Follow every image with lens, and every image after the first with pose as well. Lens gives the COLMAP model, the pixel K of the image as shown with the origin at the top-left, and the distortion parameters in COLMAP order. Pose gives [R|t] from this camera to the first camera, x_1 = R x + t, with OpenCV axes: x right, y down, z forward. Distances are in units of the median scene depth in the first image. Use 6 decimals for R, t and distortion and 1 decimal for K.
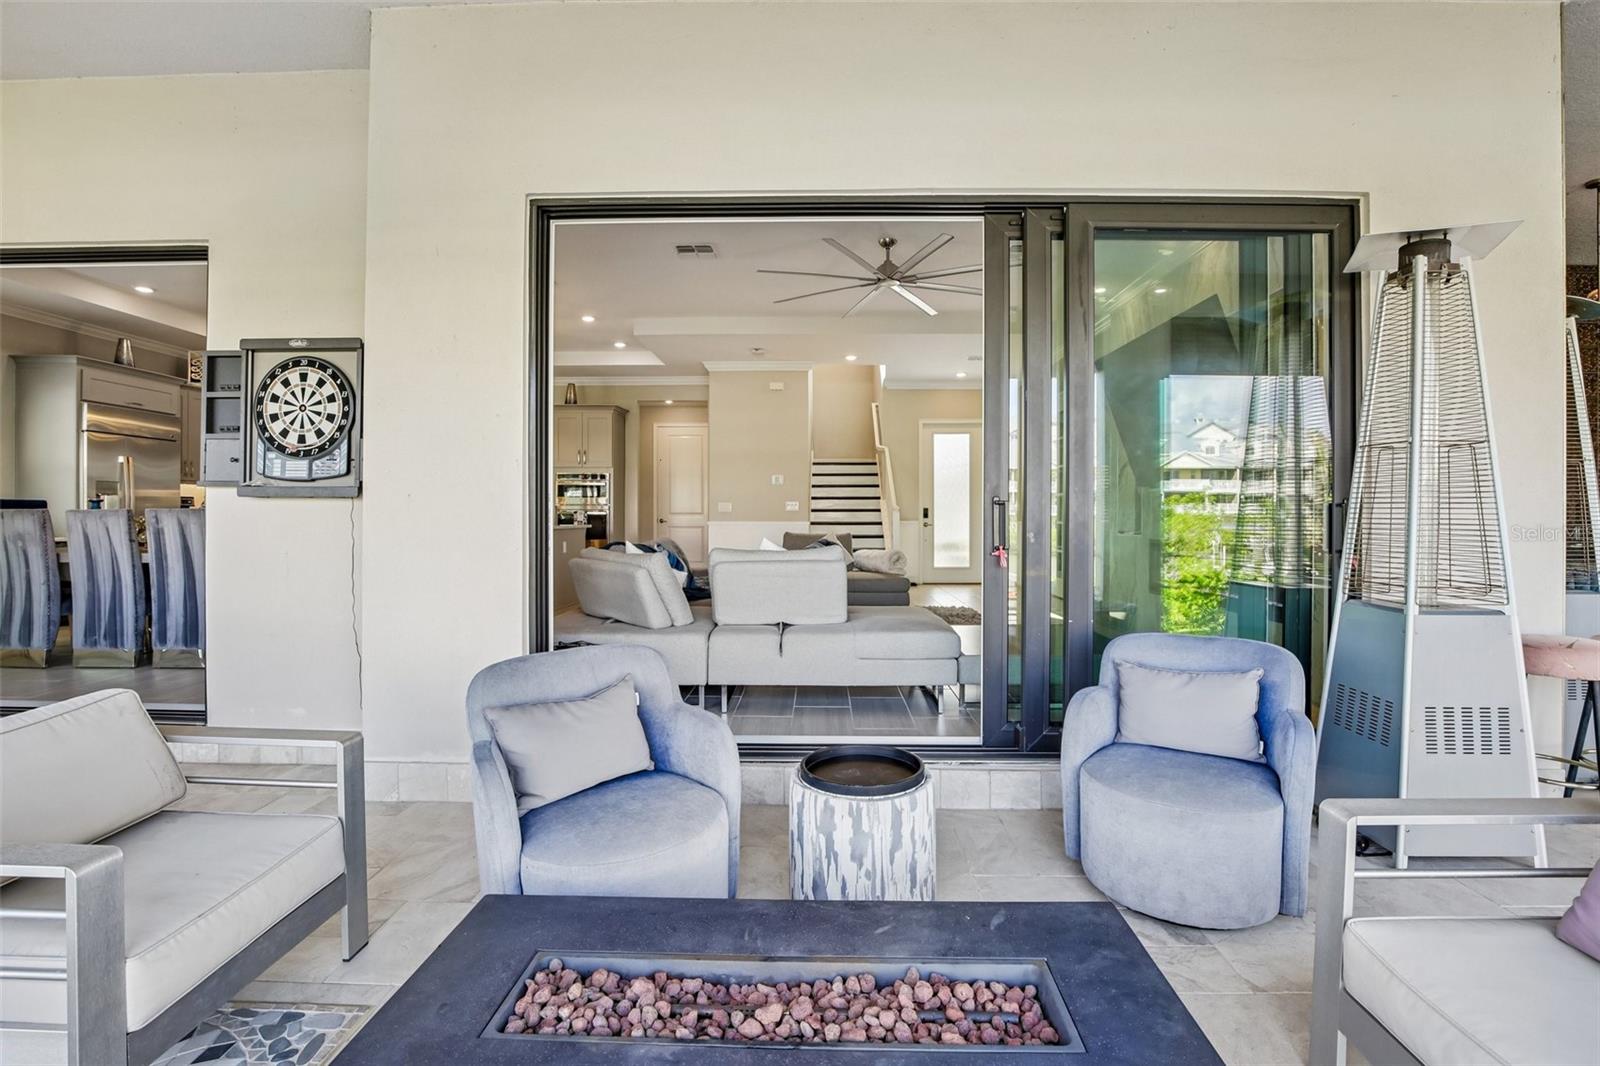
lens RADIAL K [[741.6, 0, 809.3], [0, 741.6, 523.0], [0, 0, 1]] dist [-0.039133, 0.008344]
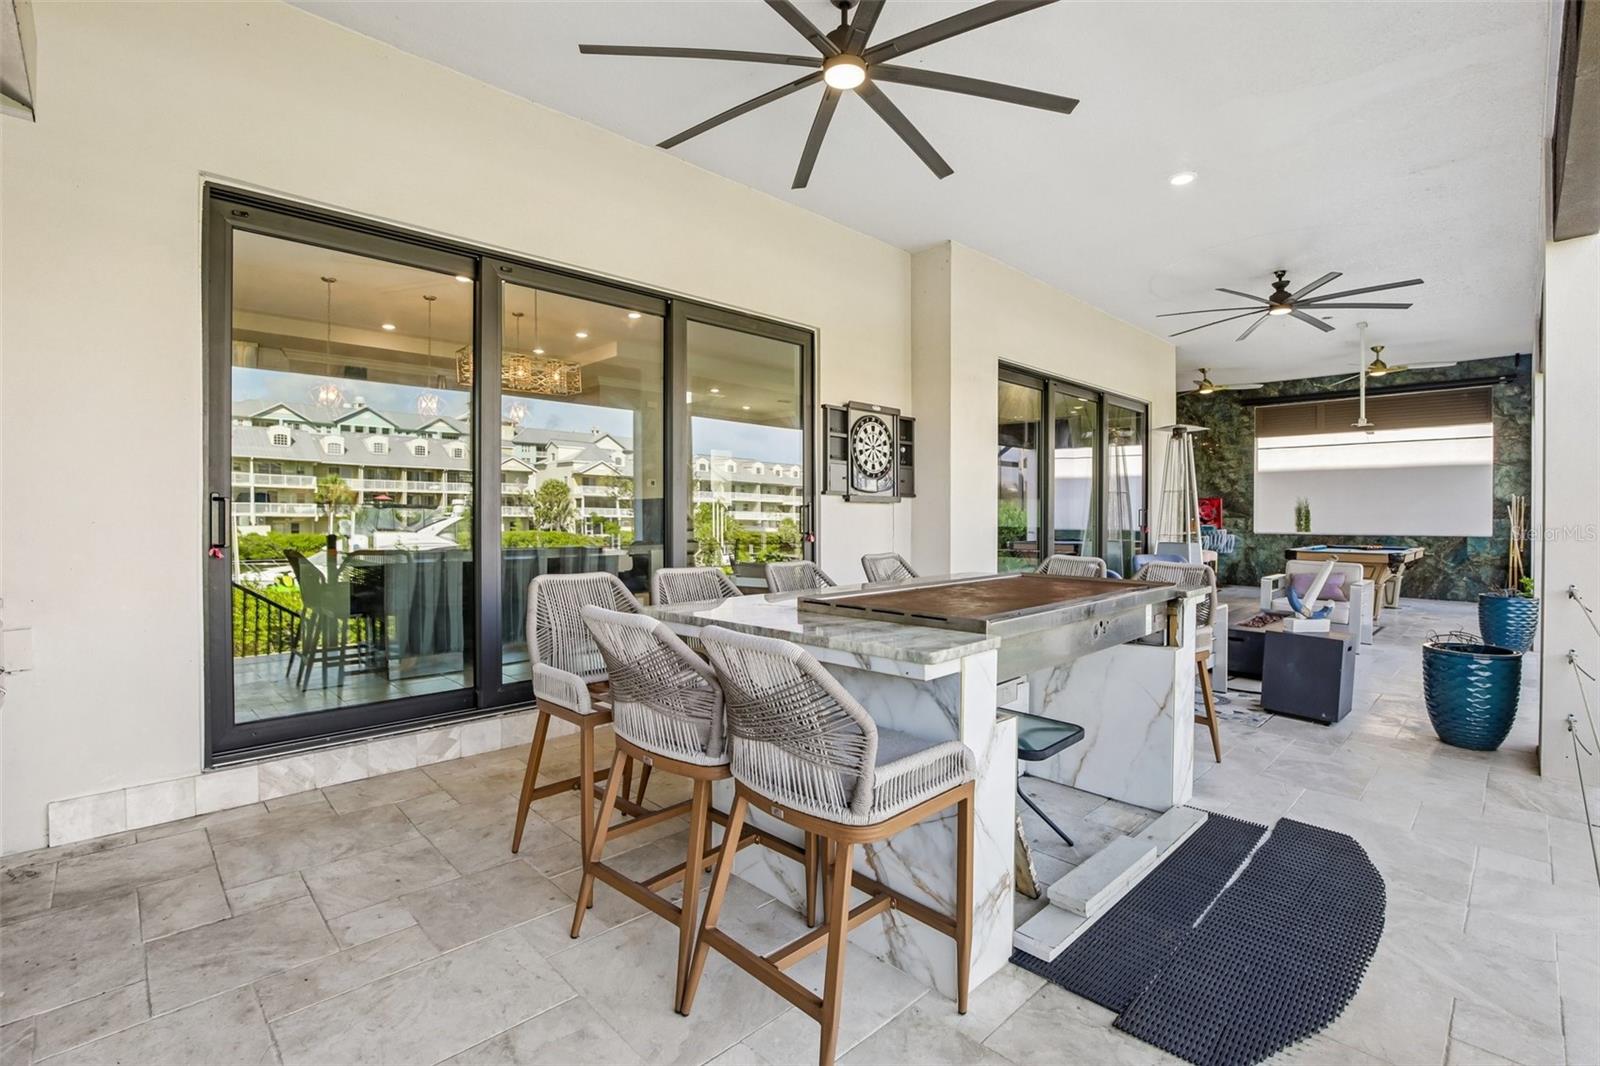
lens RADIAL K [[741.6, 0, 804.6], [0, 741.6, 528.5], [0, 0, 1]] dist [-0.039133, 0.008344]
pose [[0.709297, -0.014143, 0.704768, -1.973352], [0.007881, 0.999895, 0.012134, 0.001523], [-0.704866, -0.003052, 0.709334, -0.066764]]
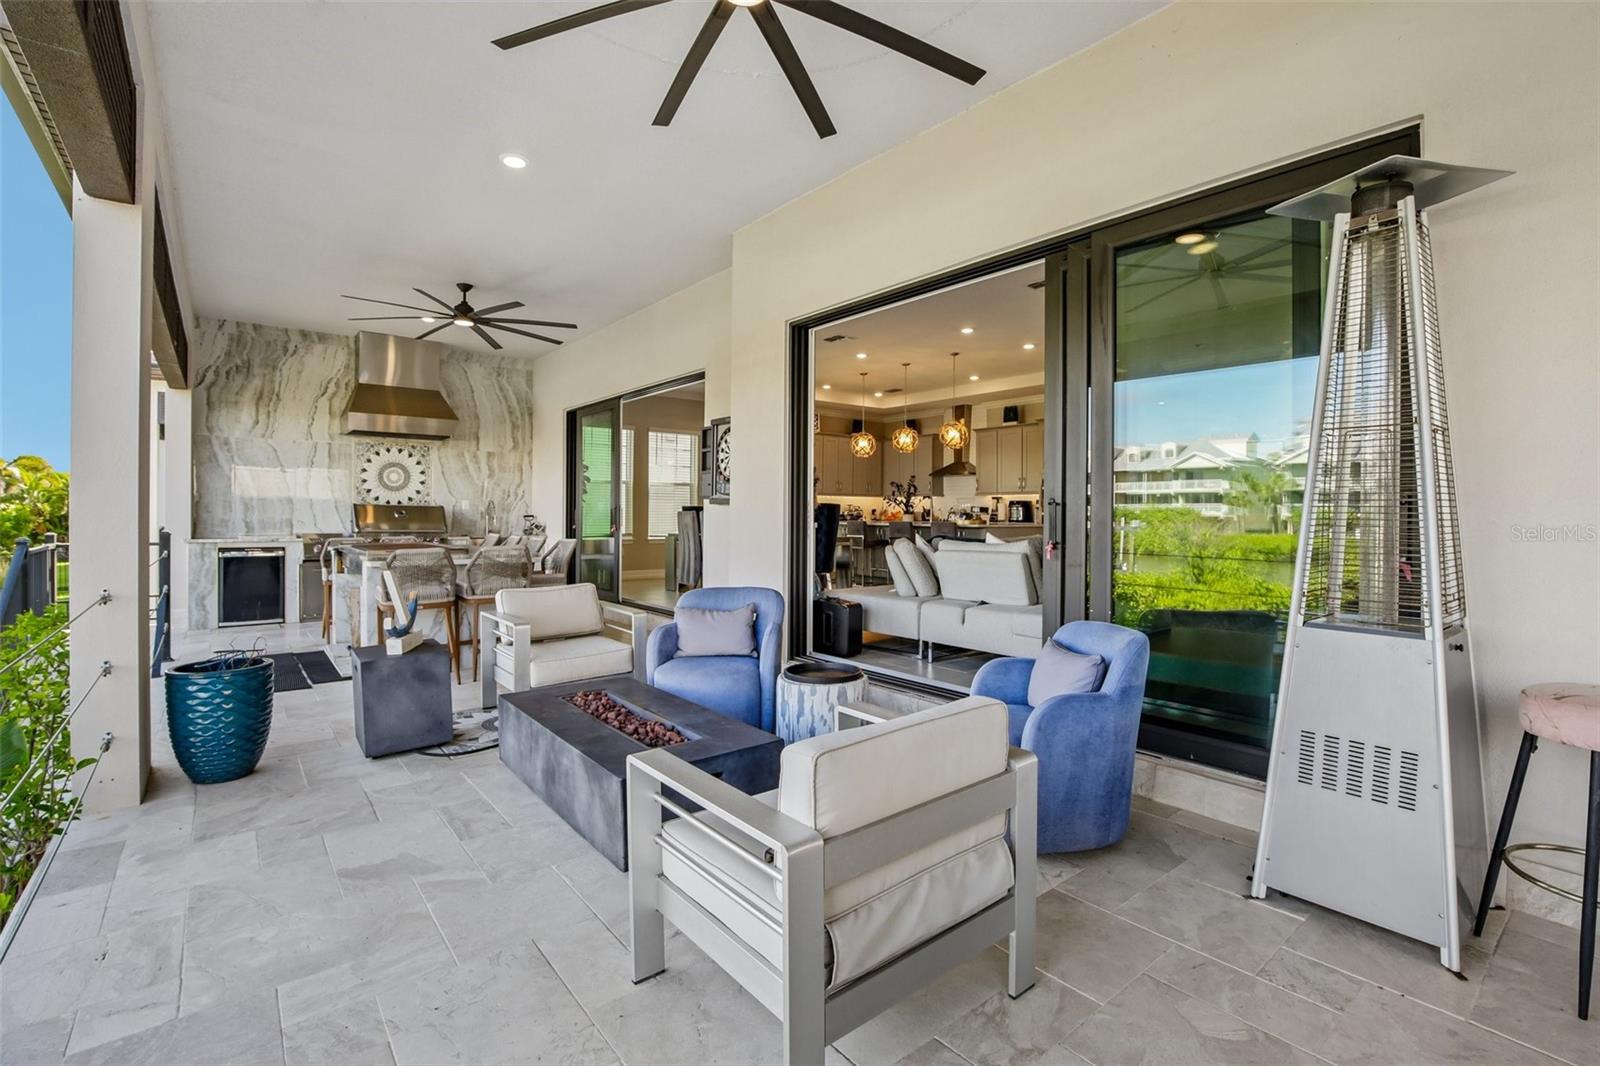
lens RADIAL K [[741.6, 0, 802.8], [0, 741.6, 530.1], [0, 0, 1]] dist [-0.039133, 0.008344]
pose [[0.638450, 0.017296, -0.769469, 0.832533], [-0.010973, 0.999850, 0.013370, 0.001796], [0.769585, -0.000092, 0.638544, -0.034609]]
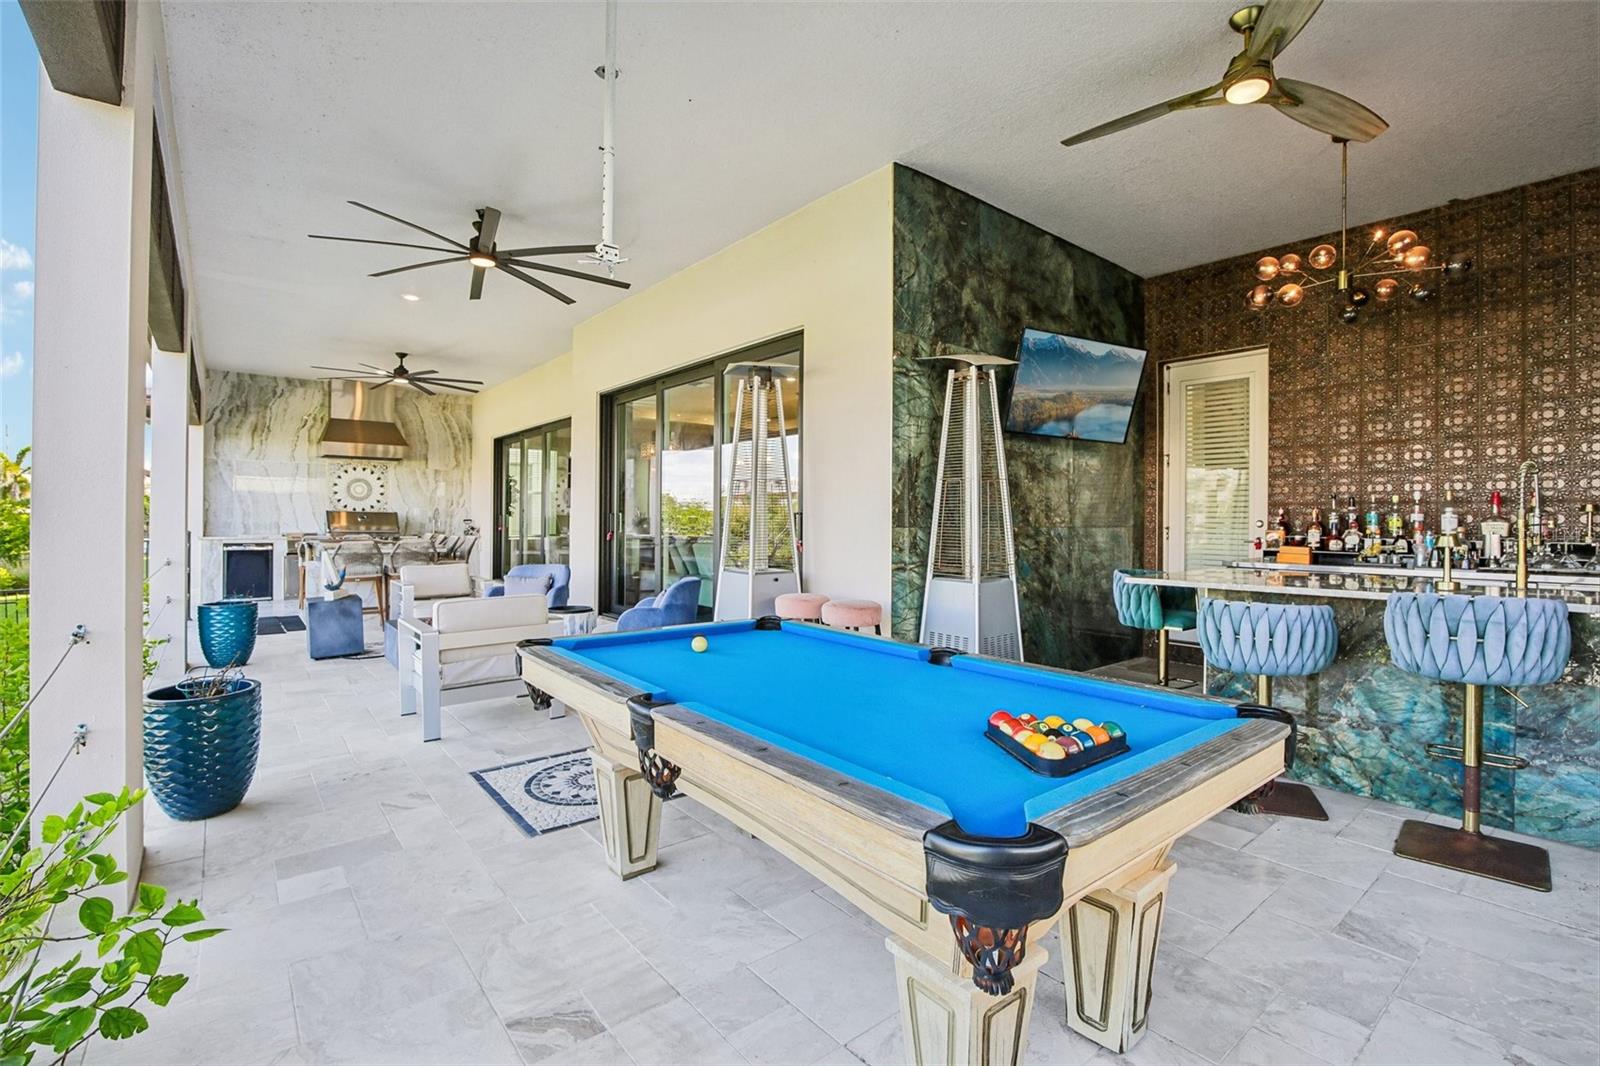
lens RADIAL K [[741.6, 0, 808.7], [0, 741.6, 531.3], [0, 0, 1]] dist [-0.039133, 0.008344]
pose [[0.643300, 0.014649, -0.765474, 1.855395], [-0.012307, 0.999886, 0.008792, -0.000399], [0.765515, 0.003765, 0.643407, -0.070641]]
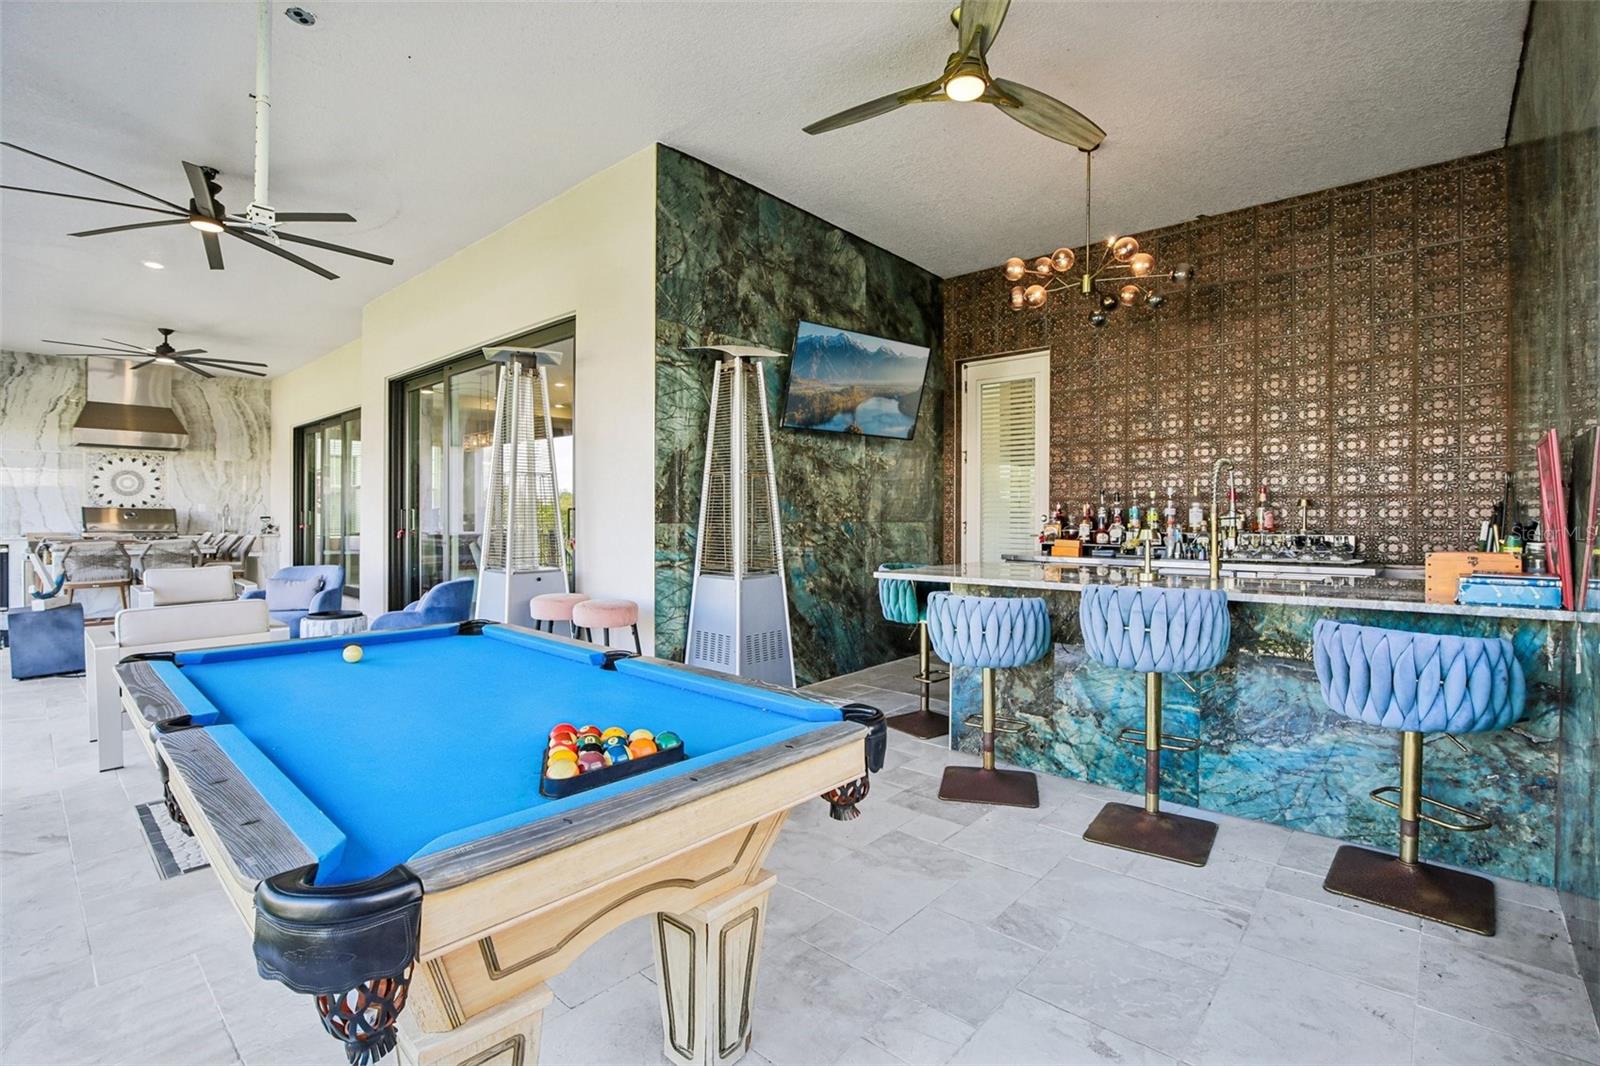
lens RADIAL K [[741.6, 0, 814.4], [0, 741.6, 531.6], [0, 0, 1]] dist [-0.039133, 0.008344]
pose [[0.760295, 0.014773, -0.649410, 1.972386], [-0.008597, 0.999883, 0.012681, -0.001641], [0.649521, -0.004058, 0.760333, 0.109143]]
